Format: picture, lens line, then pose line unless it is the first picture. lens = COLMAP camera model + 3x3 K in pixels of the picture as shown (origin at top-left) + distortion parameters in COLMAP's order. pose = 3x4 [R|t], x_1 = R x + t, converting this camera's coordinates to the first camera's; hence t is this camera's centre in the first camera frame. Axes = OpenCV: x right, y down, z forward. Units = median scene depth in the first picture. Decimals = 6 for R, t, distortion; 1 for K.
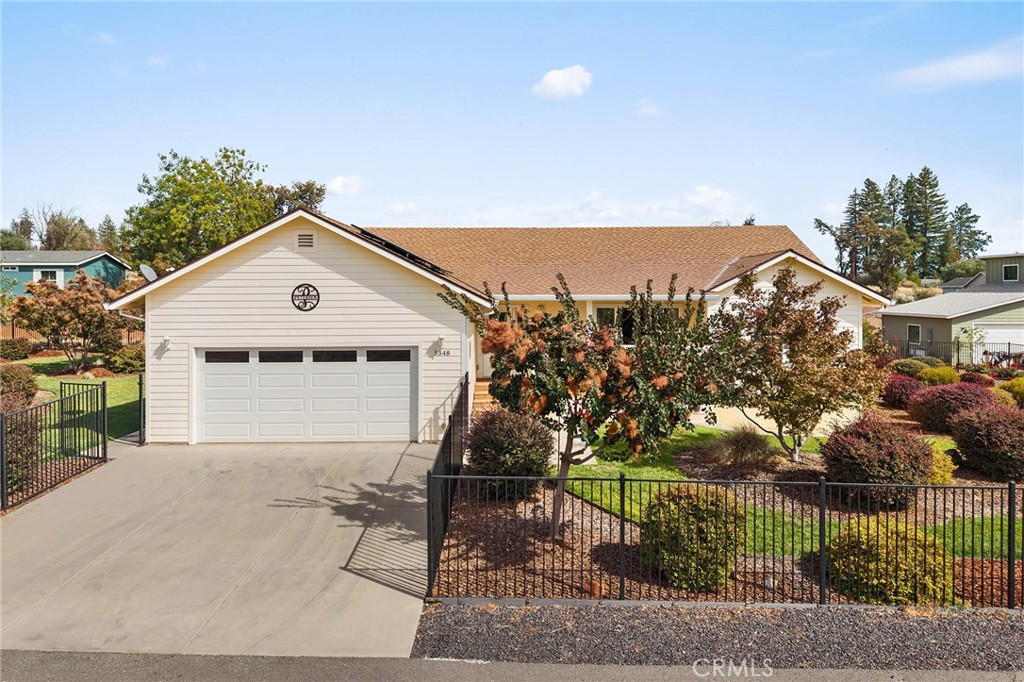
lens RADIAL K [[677.8, 0, 511.5], [0, 677.8, 289.1], [0, 0, 1]] dist [0.000352, -0.001208]
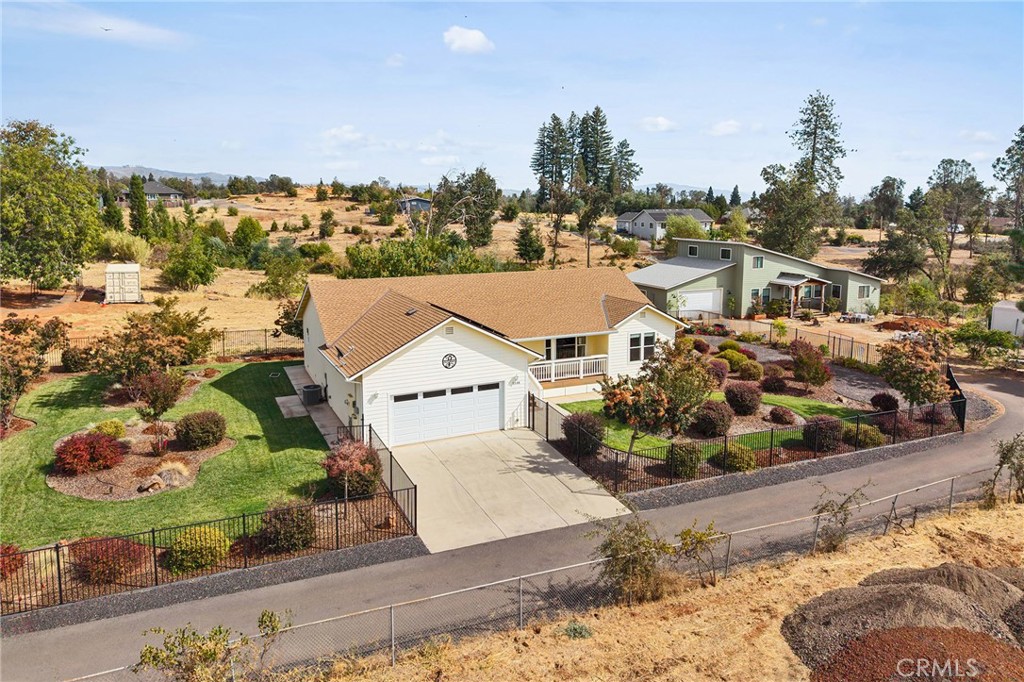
lens RADIAL K [[677.8, 0, 511.5], [0, 677.8, 289.1], [0, 0, 1]] dist [0.000352, -0.001208]
pose [[0.906886, -0.046991, 0.418748, -0.274661], [-0.004828, 0.992538, 0.121837, -0.122104], [-0.421348, -0.112513, 0.899892, -0.207877]]
